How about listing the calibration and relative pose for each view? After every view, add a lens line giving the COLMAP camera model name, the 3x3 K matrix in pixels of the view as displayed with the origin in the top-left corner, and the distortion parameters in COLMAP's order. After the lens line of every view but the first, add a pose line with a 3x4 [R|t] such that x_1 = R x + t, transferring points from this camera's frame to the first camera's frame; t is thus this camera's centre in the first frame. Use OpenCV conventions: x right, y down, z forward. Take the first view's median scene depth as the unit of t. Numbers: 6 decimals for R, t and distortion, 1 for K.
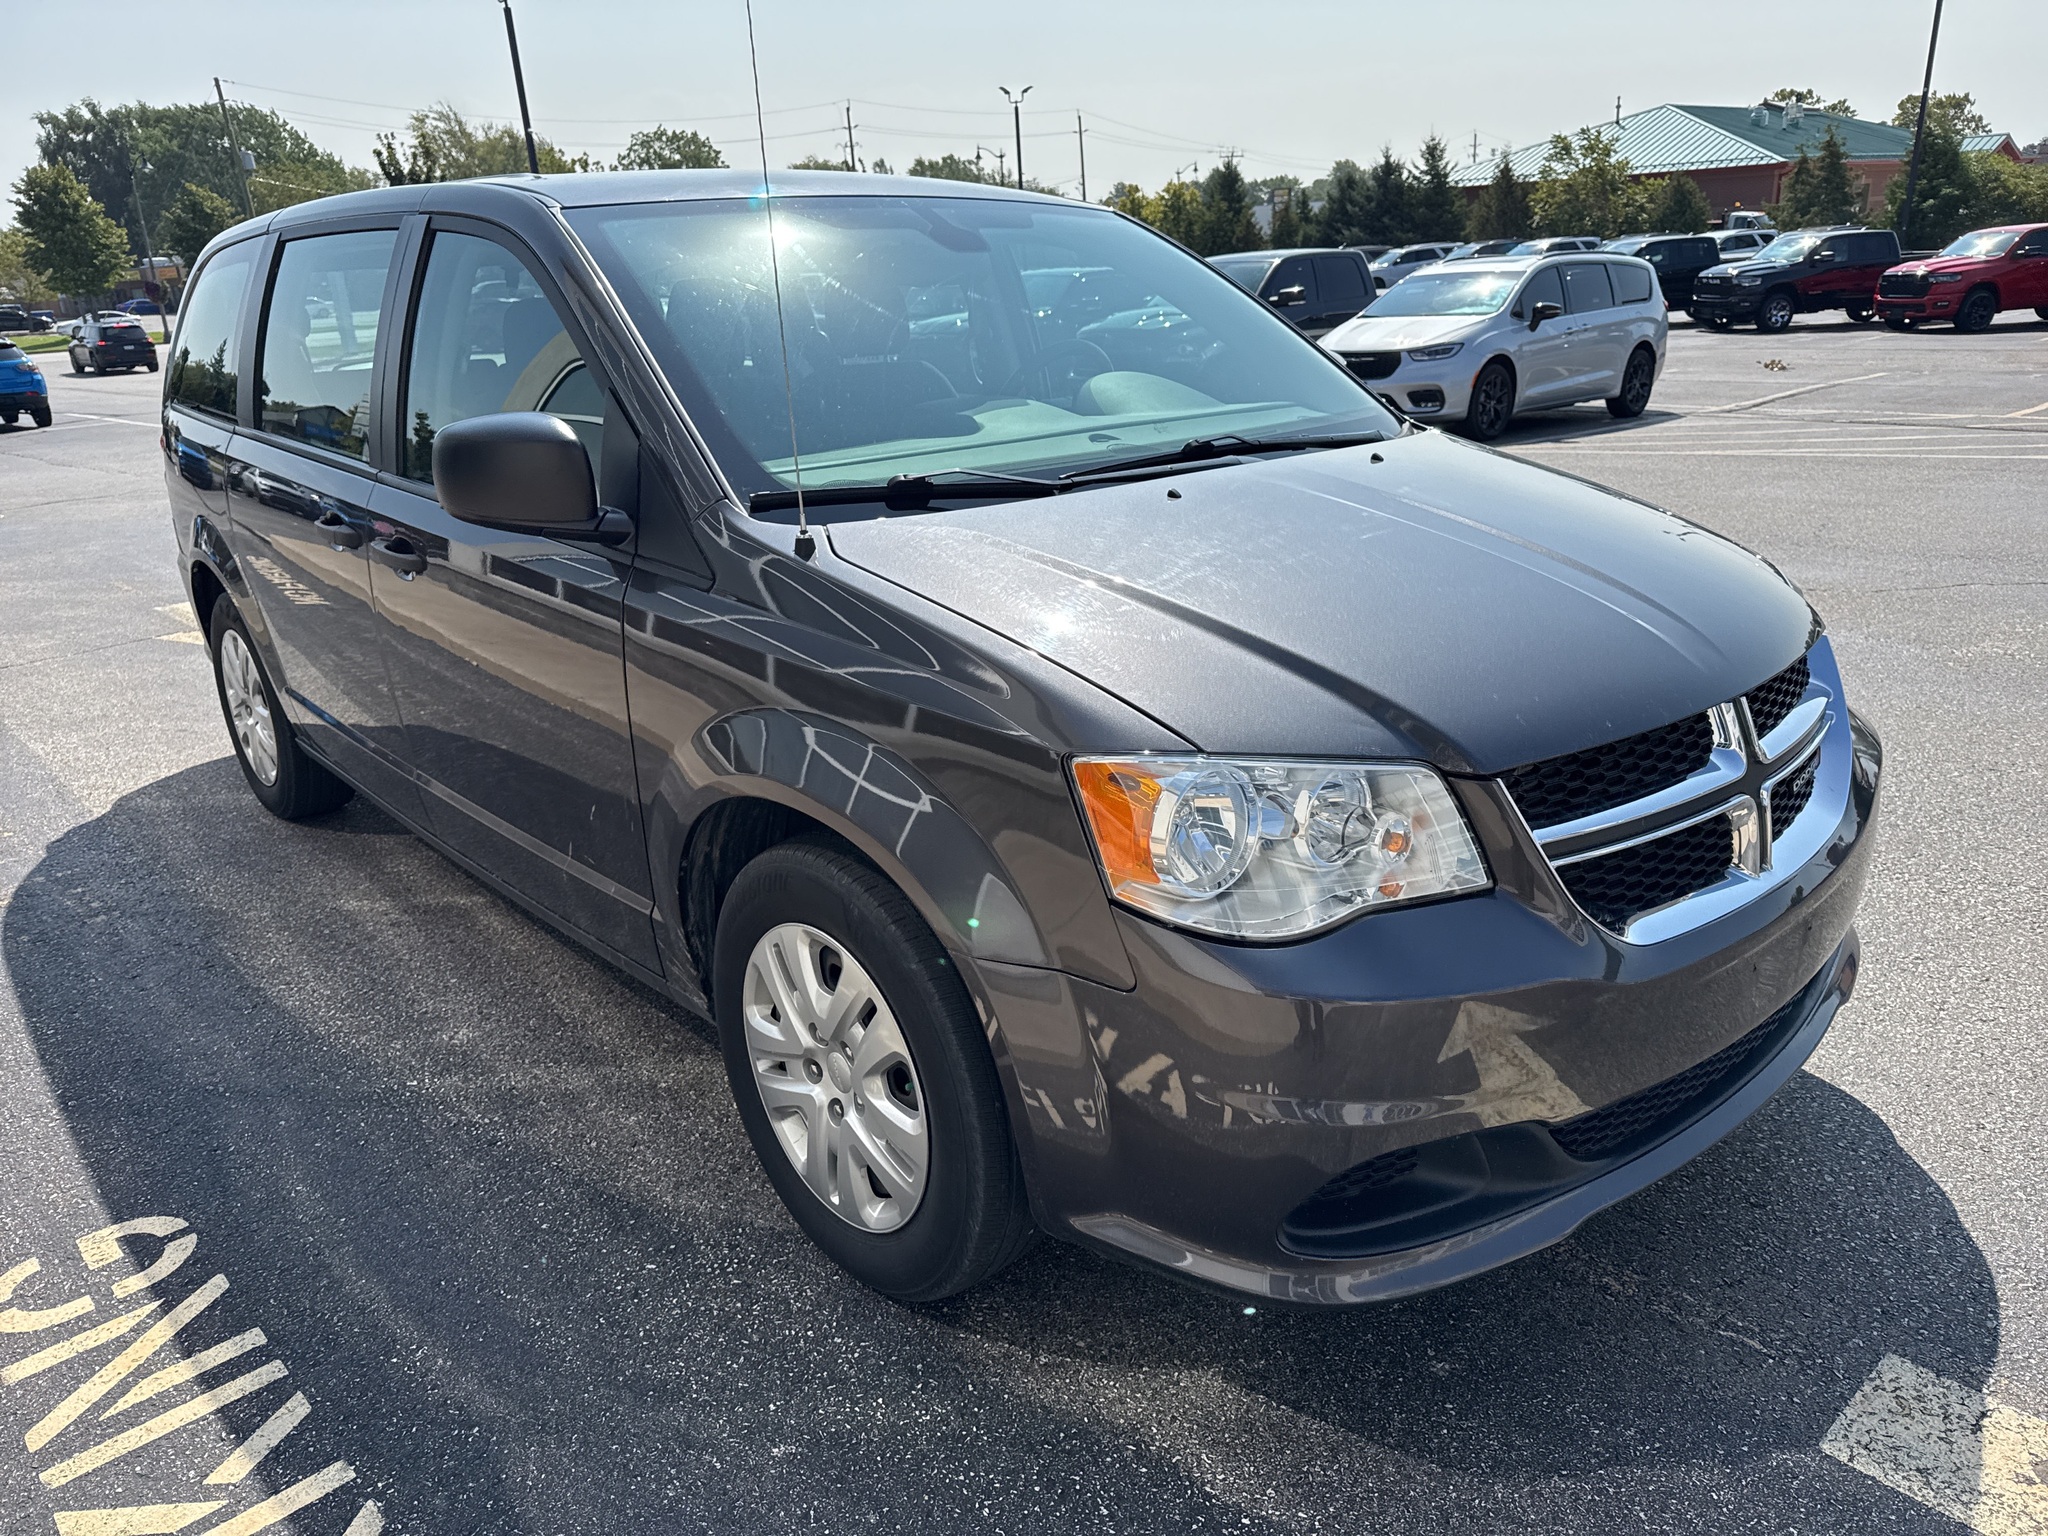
lens RADIAL K [[1555.5, 0, 1024.0], [0, 1555.5, 768.0], [0, 0, 1]] dist [-0.006036, -0.003835]
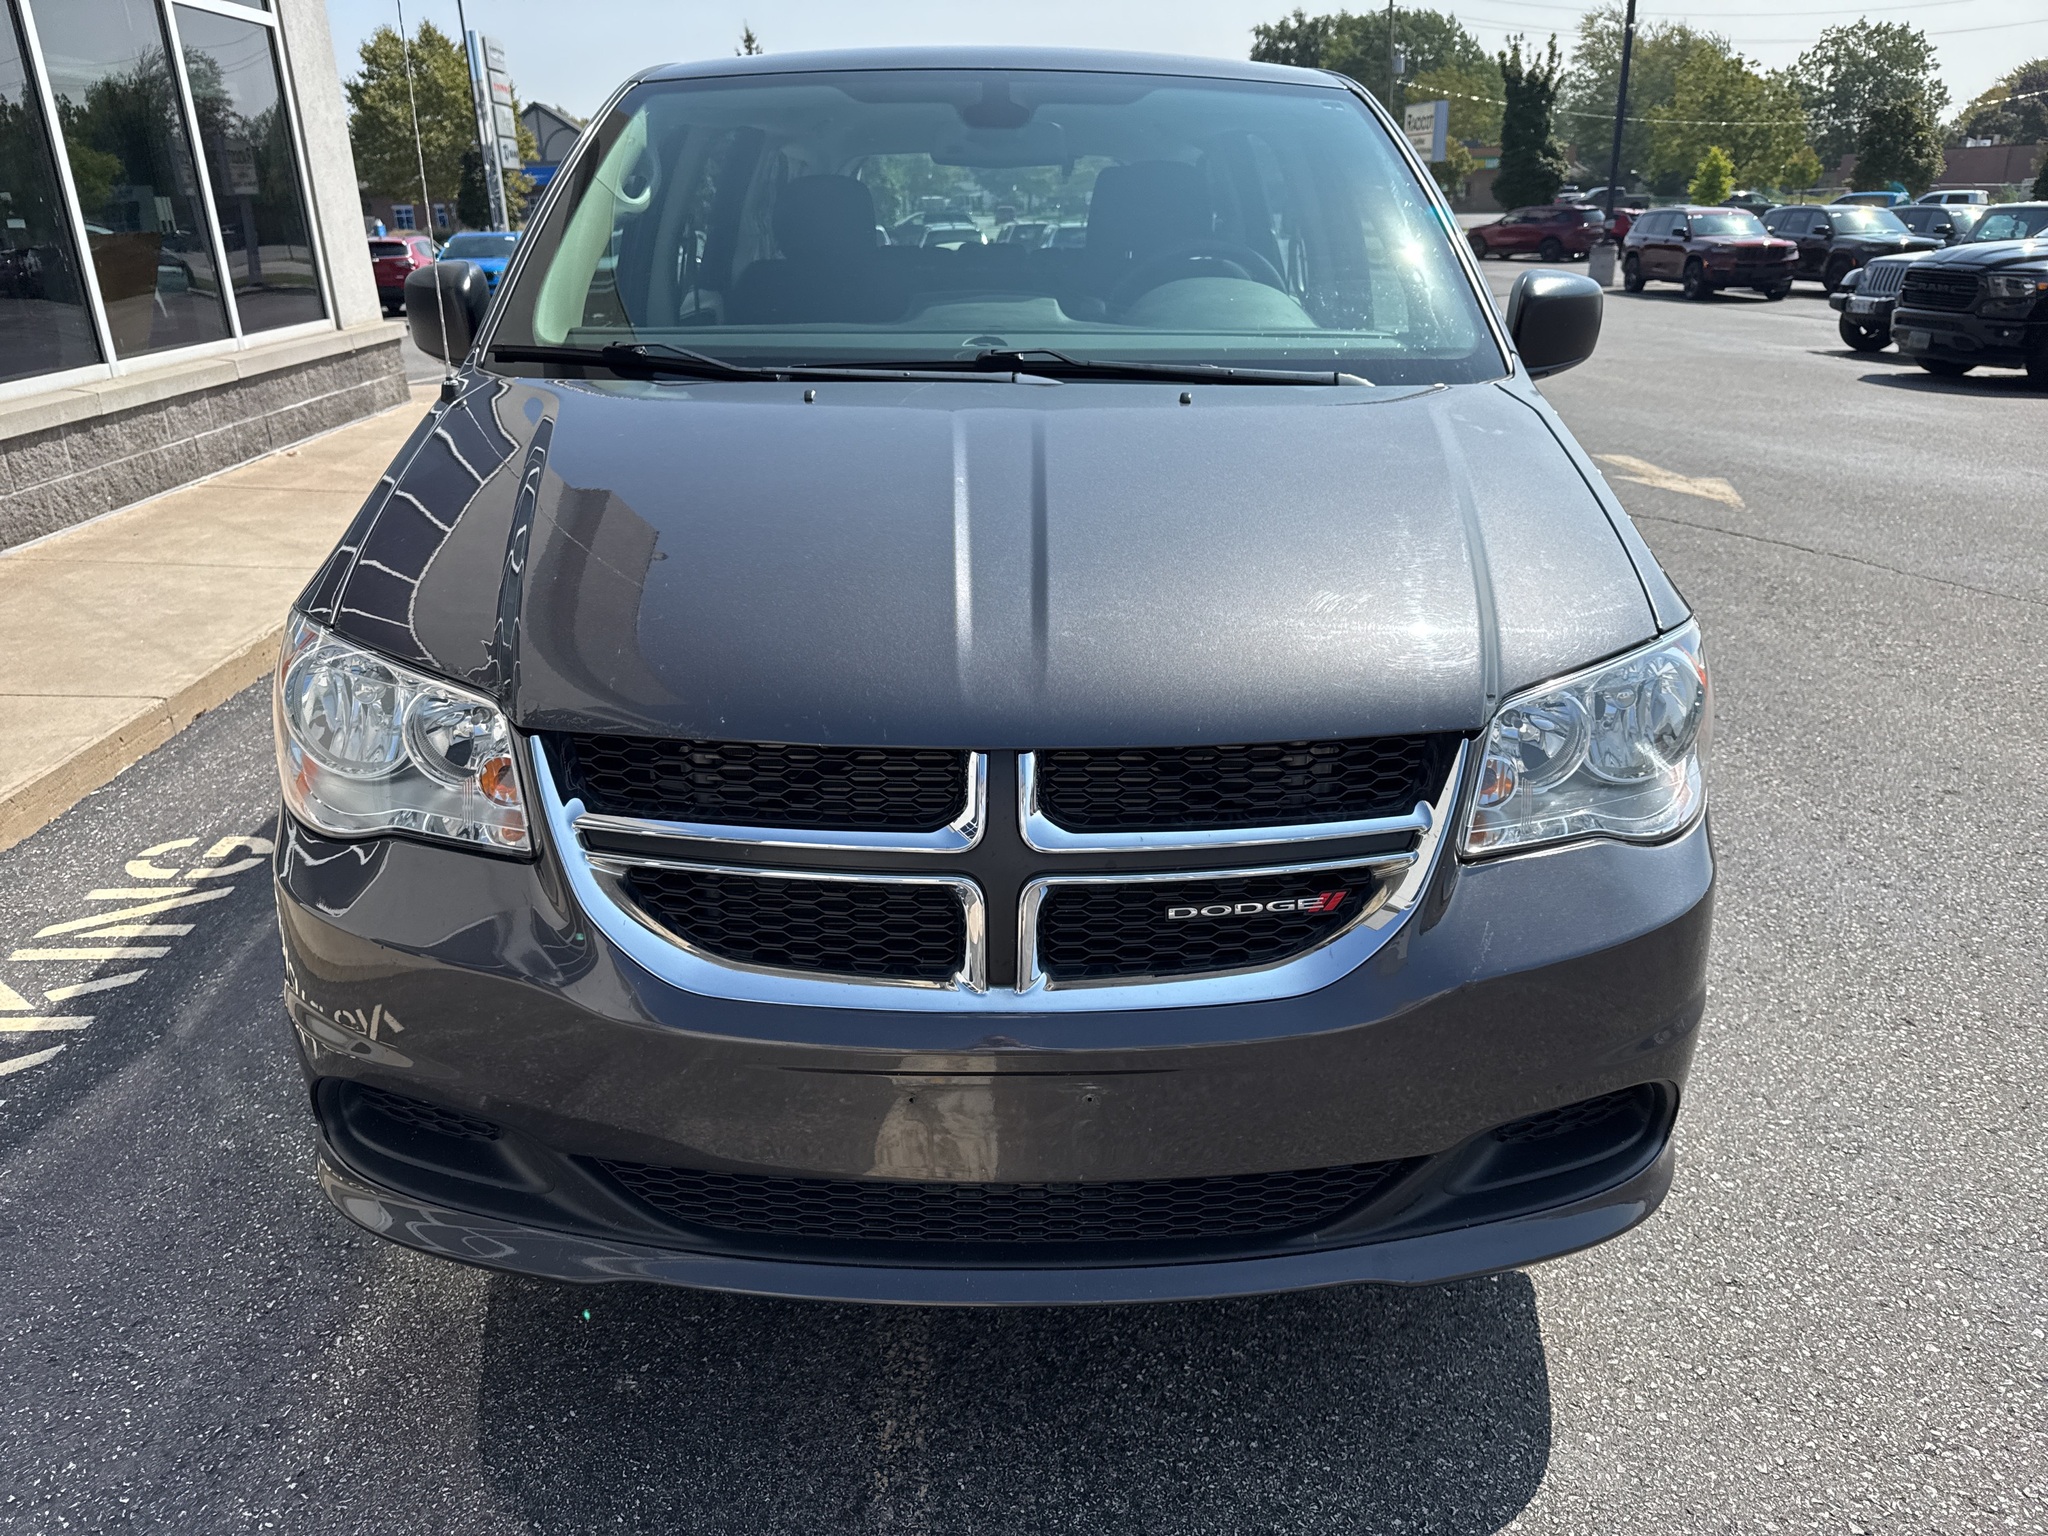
lens RADIAL K [[1555.5, 0, 1024.0], [0, 1555.5, 768.0], [0, 0, 1]] dist [-0.006036, -0.003835]
pose [[0.727775, 0.266373, -0.631973, 0.878095], [-0.233498, 0.962676, 0.136868, -0.131458], [0.644843, 0.047956, 0.762809, 0.430125]]
